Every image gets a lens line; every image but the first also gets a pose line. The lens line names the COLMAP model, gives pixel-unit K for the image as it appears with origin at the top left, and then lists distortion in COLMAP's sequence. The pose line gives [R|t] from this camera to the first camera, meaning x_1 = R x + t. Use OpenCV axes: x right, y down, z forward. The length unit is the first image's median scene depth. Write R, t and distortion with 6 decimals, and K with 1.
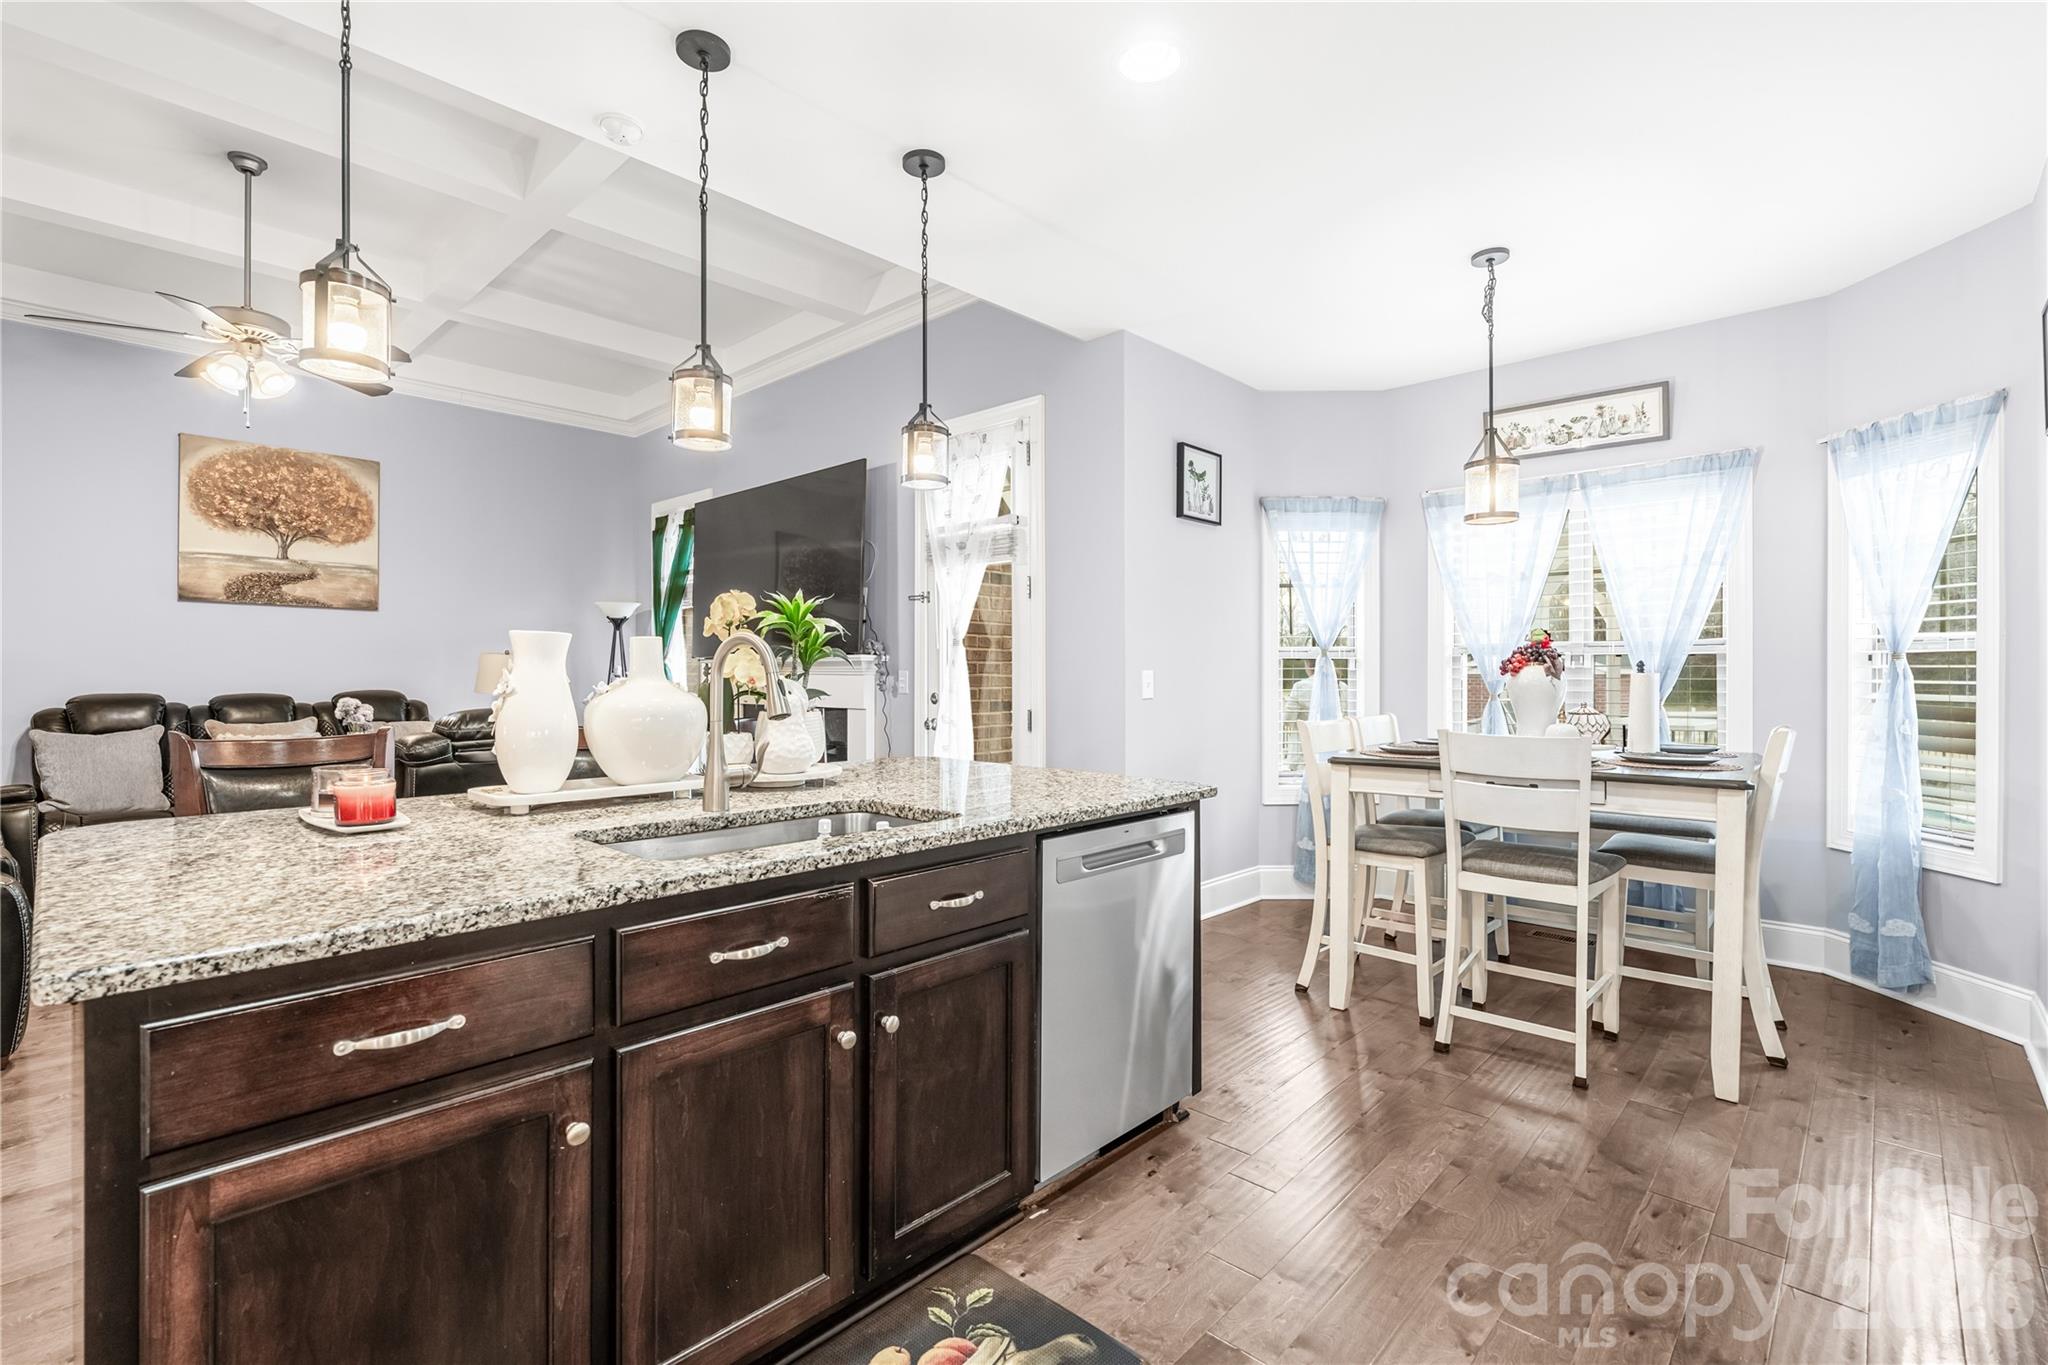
lens RADIAL K [[926.3, 0, 1029.3], [0, 926.3, 671.8], [0, 0, 1]] dist [-0.002614, -0.000056]
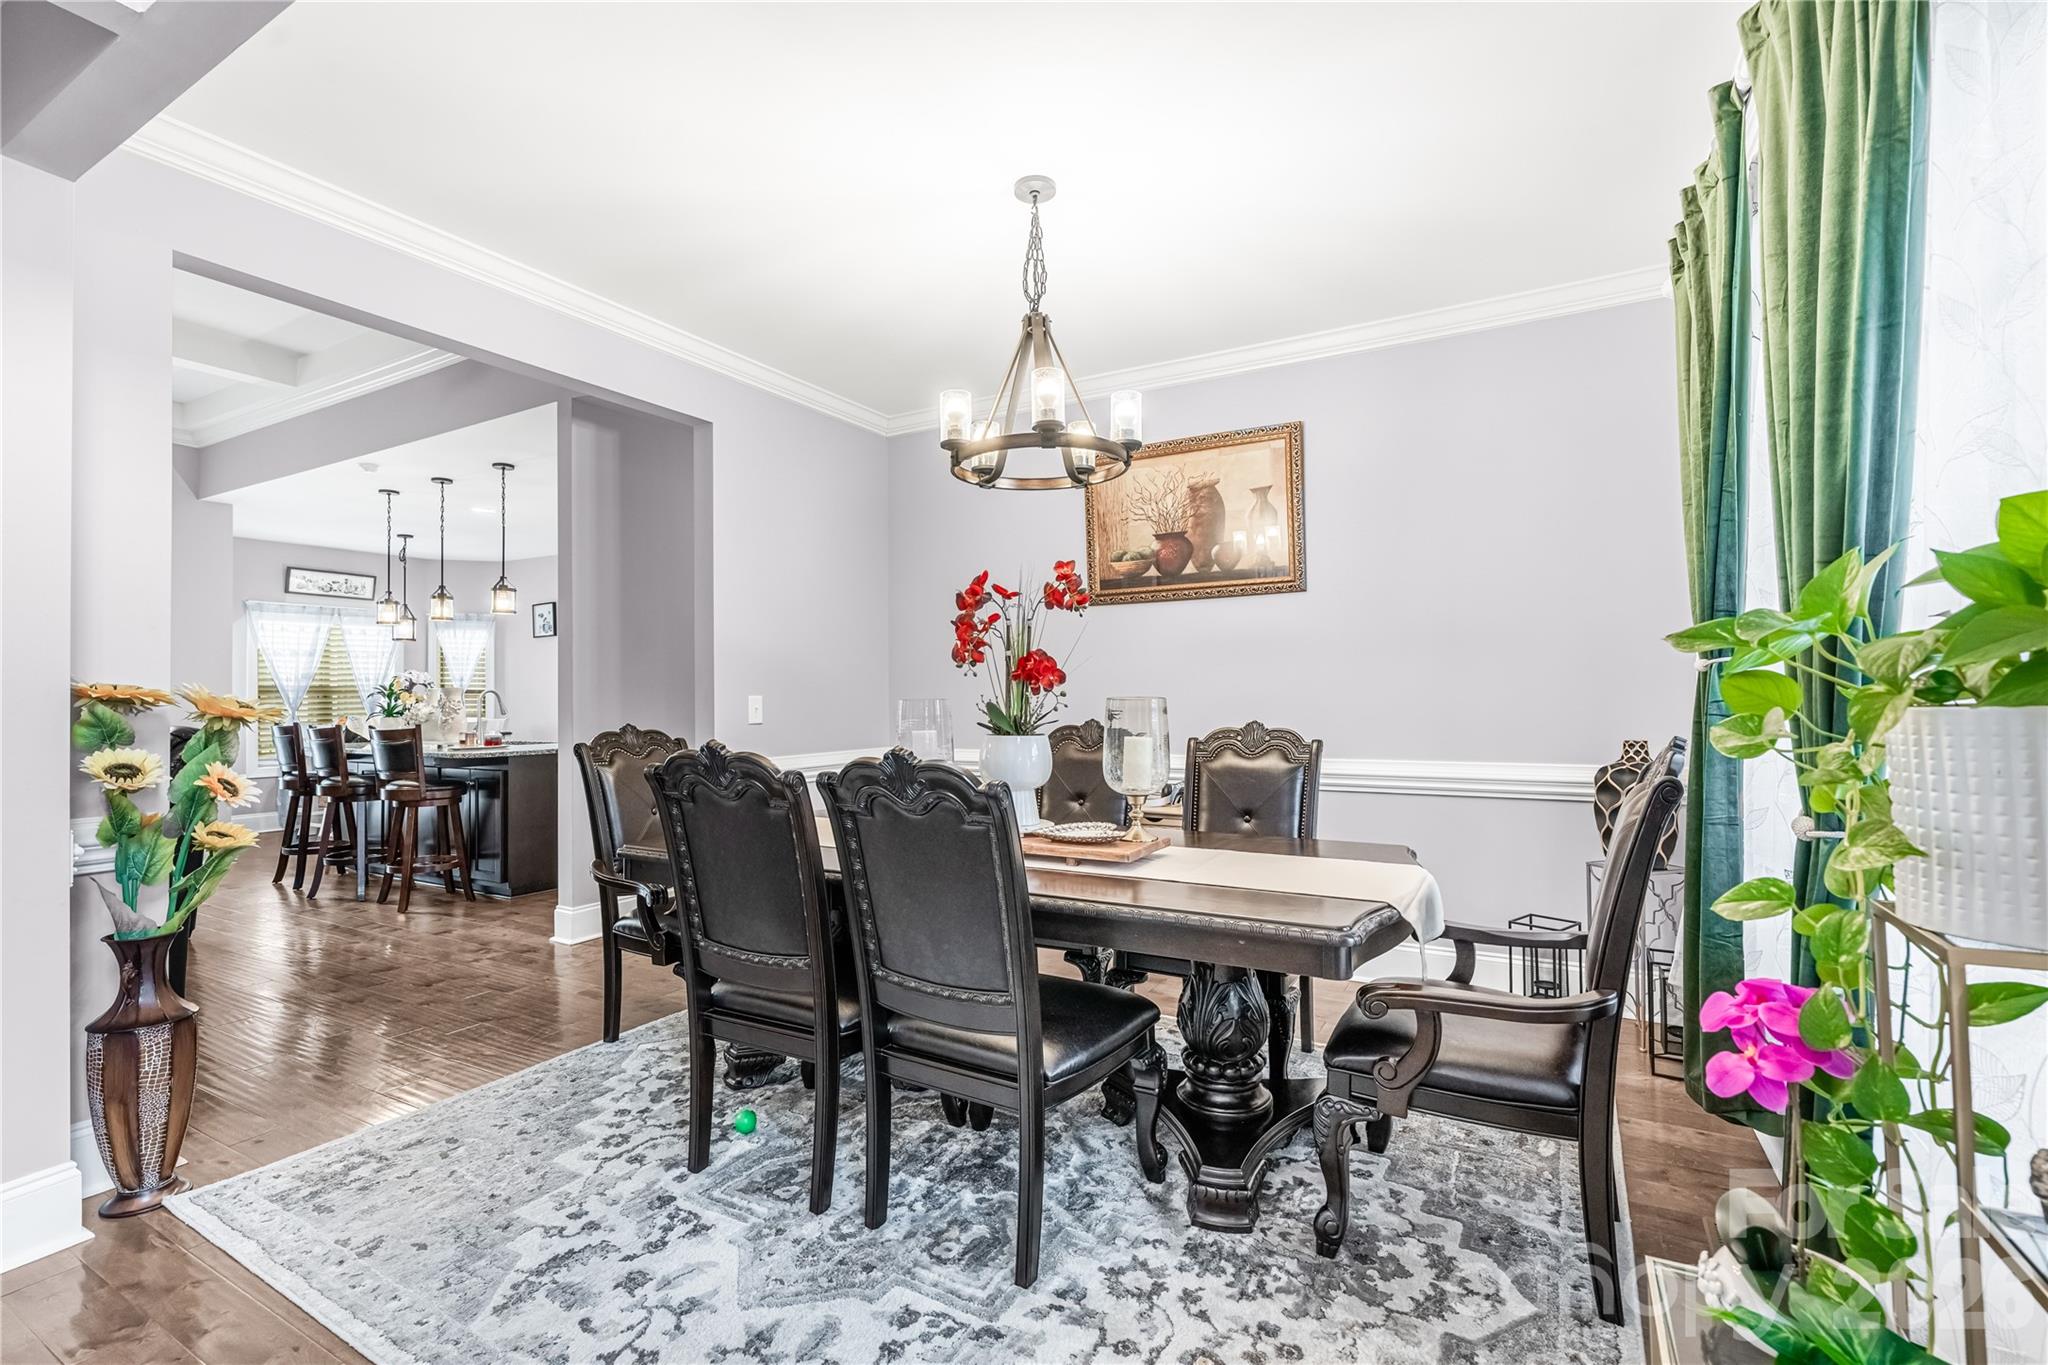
lens RADIAL K [[917.7, 0, 1024.0], [0, 917.7, 682.5], [0, 0, 1]] dist [-0.002651, -0.000193]
pose [[-0.238203, 0.013719, 0.971118, -1.634866], [0.006660, 0.999900, -0.012492, -0.005817], [-0.971193, 0.003492, -0.238271, -0.028634]]
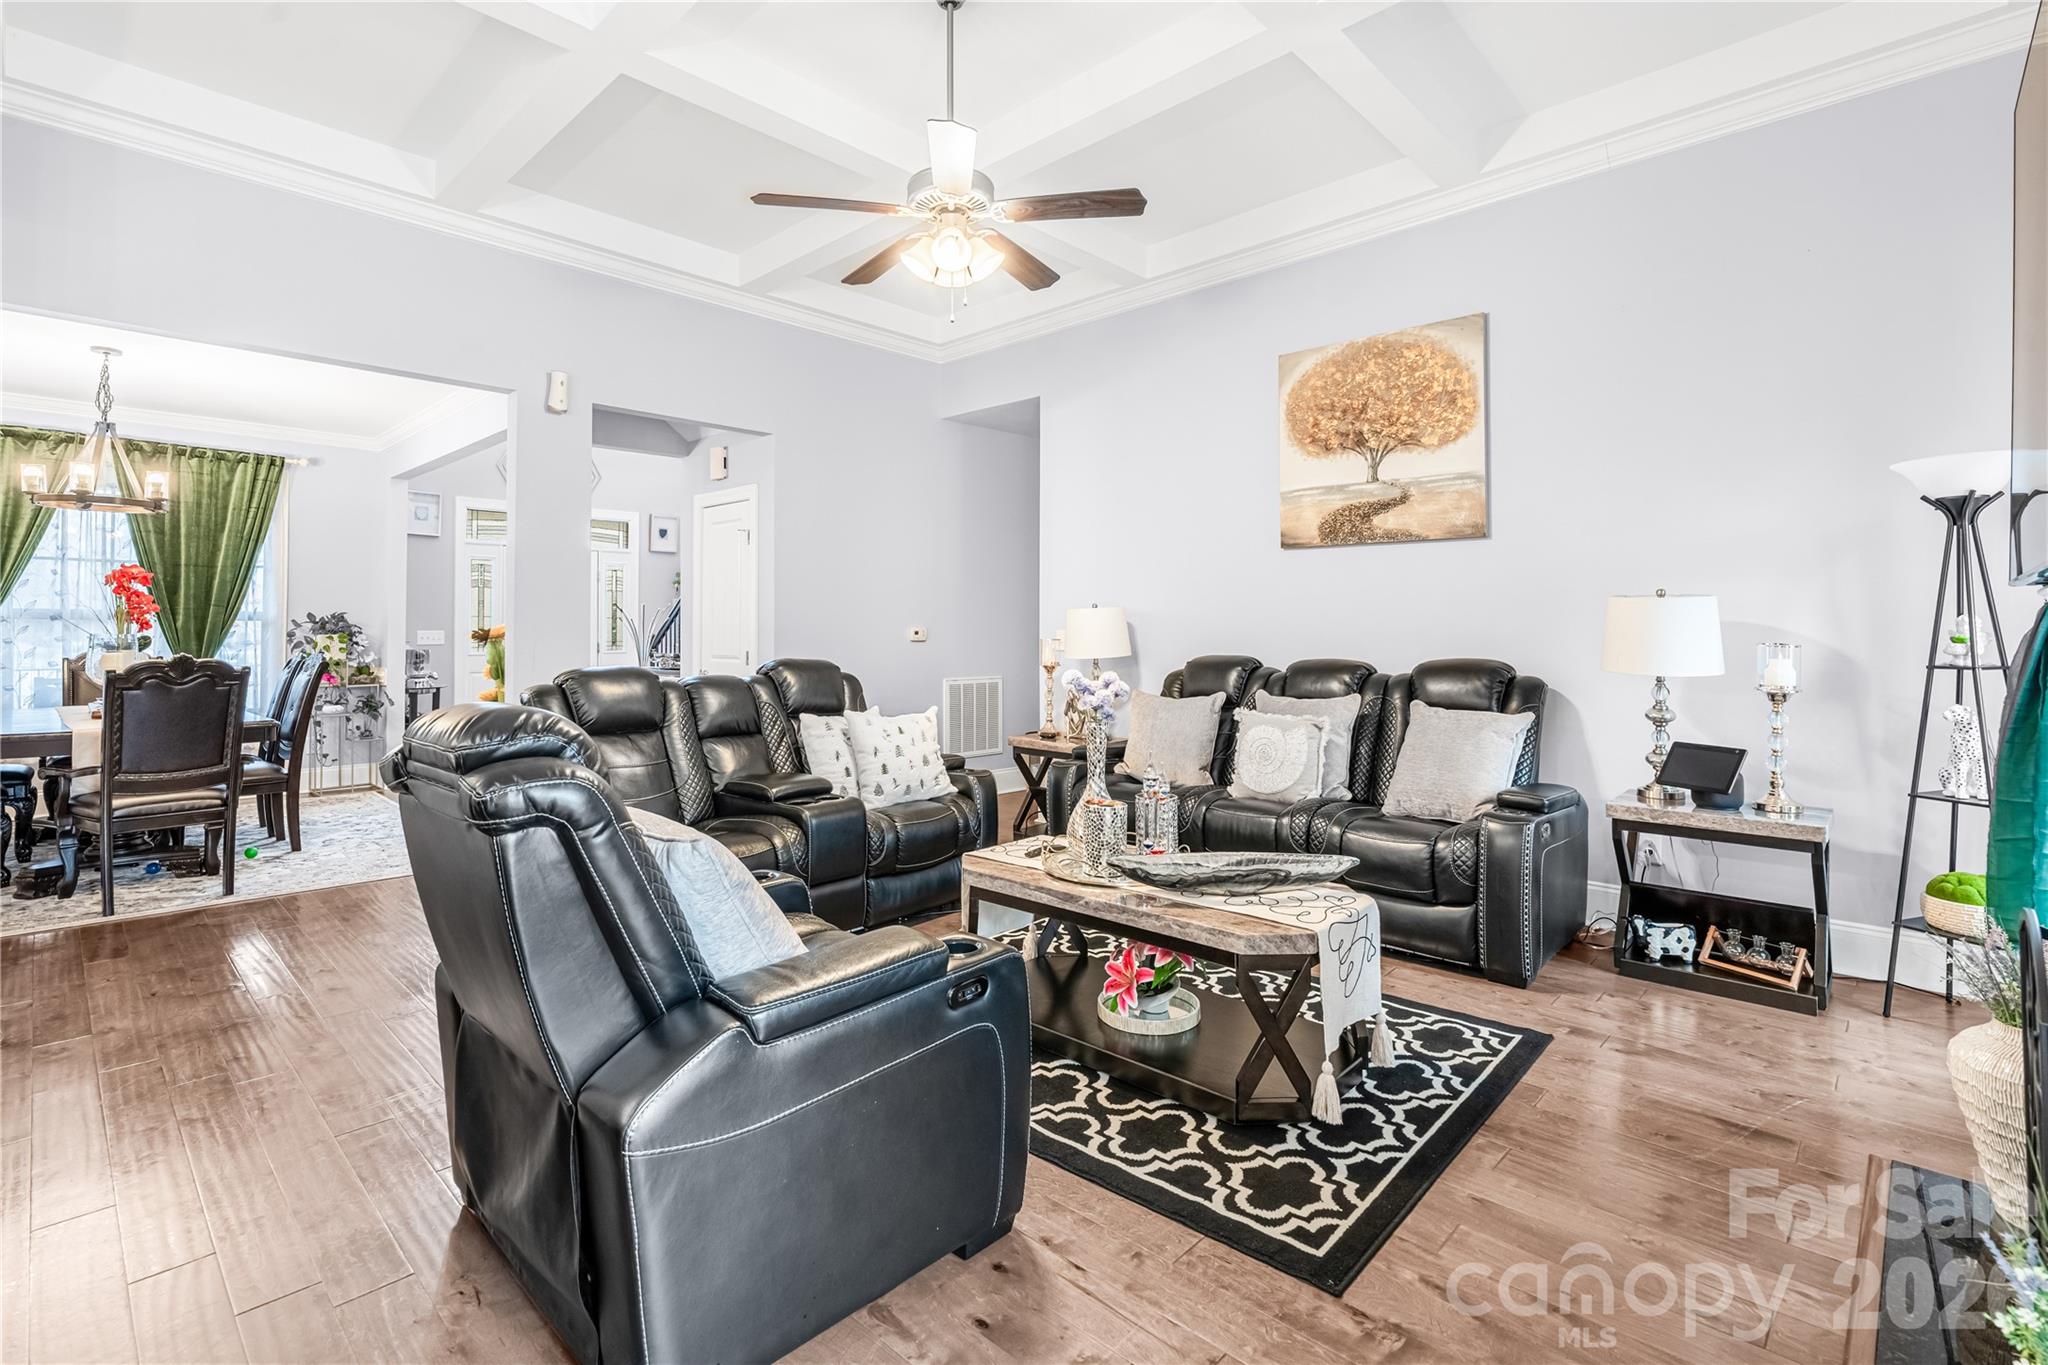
lens RADIAL K [[954.7, 0, 1019.4], [0, 954.7, 606.3], [0, 0, 1]] dist [-0.003714, 0.000275]
pose [[-0.012695, -0.028718, -0.999507, -0.033339], [0.003394, 0.999580, -0.028763, 0.001012], [0.999914, -0.003758, -0.012592, 0.867338]]
